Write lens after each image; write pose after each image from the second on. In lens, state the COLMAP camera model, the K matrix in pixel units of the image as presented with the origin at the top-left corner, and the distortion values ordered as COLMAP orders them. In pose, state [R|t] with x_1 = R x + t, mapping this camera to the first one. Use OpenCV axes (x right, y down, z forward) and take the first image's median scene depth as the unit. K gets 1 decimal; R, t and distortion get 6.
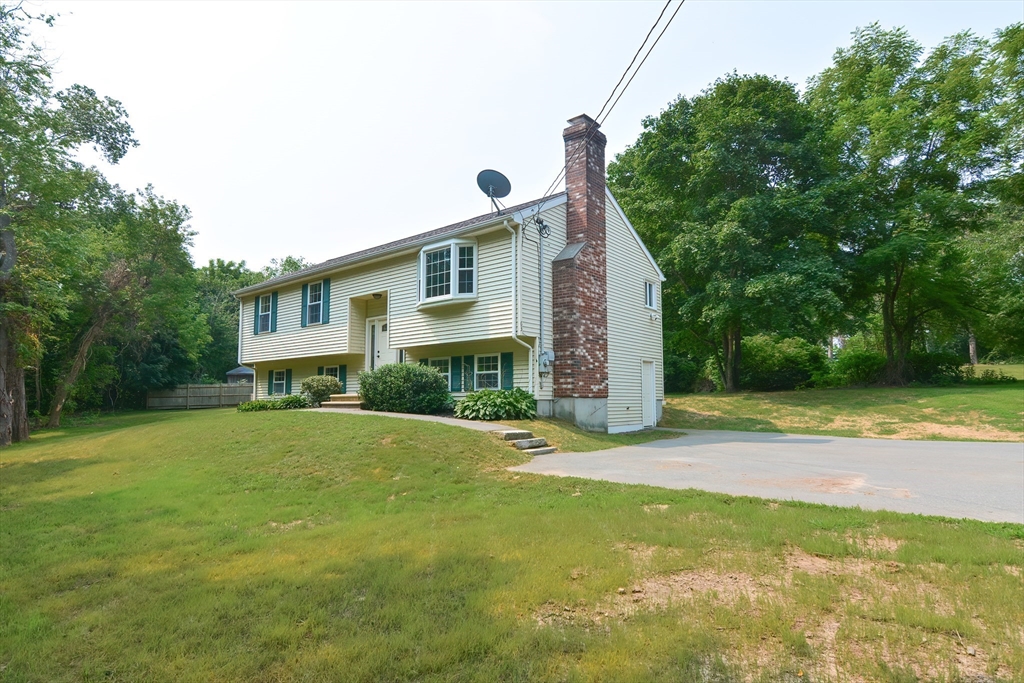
lens RADIAL K [[550.4, 0, 513.5], [0, 550.4, 381.7], [0, 0, 1]] dist [0.002853, 0.000802]
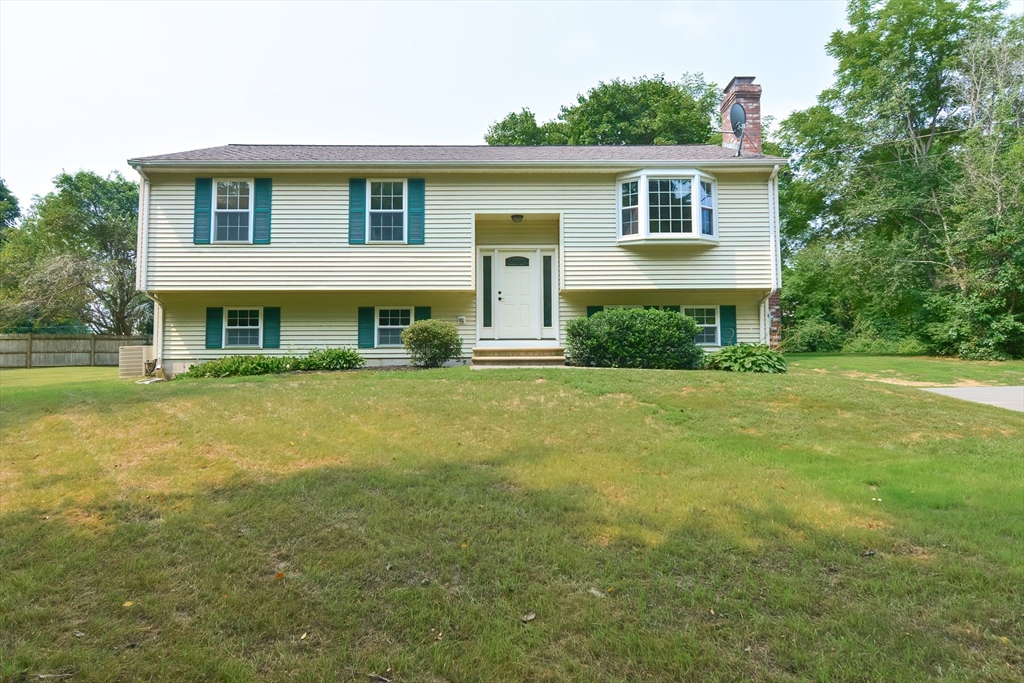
lens RADIAL K [[582.2, 0, 512.2], [0, 582.2, 386.0], [0, 0, 1]] dist [0.001118, 0.000185]
pose [[0.768072, 0.007281, 0.640323, -0.826986], [-0.019843, 0.999726, 0.012435, 0.070579], [-0.640056, -0.022257, 0.768005, 0.417973]]
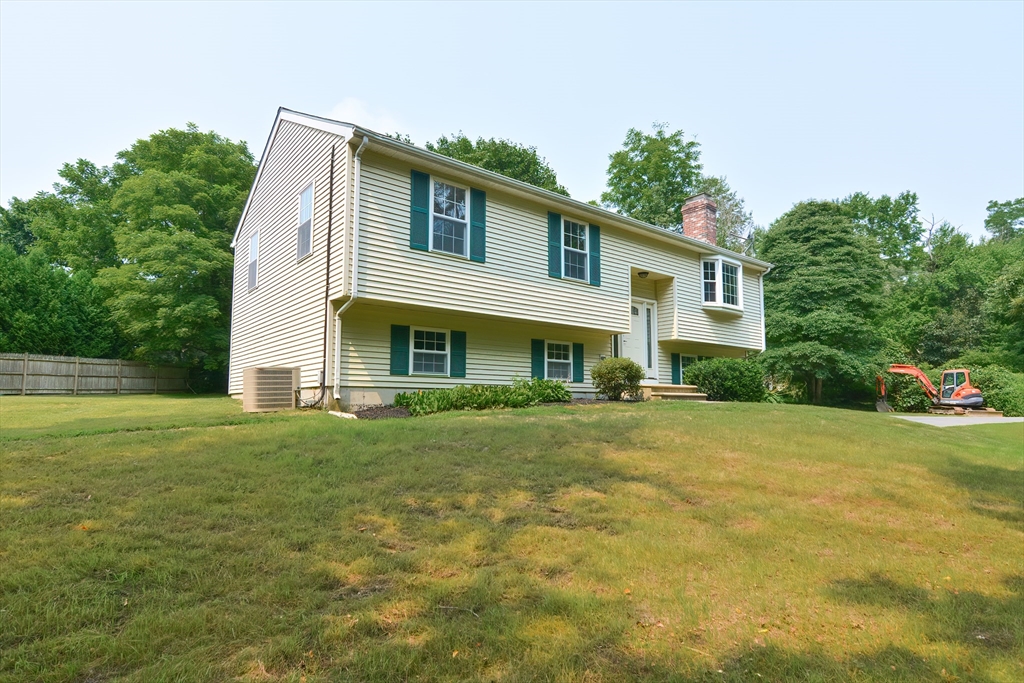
lens RADIAL K [[550.4, 0, 513.5], [0, 550.4, 381.7], [0, 0, 1]] dist [0.002853, 0.000802]
pose [[0.202274, 0.047337, 0.978184, -1.246082], [-0.032296, 0.998610, -0.041647, 0.065748], [-0.978796, -0.023168, 0.203522, 1.105629]]
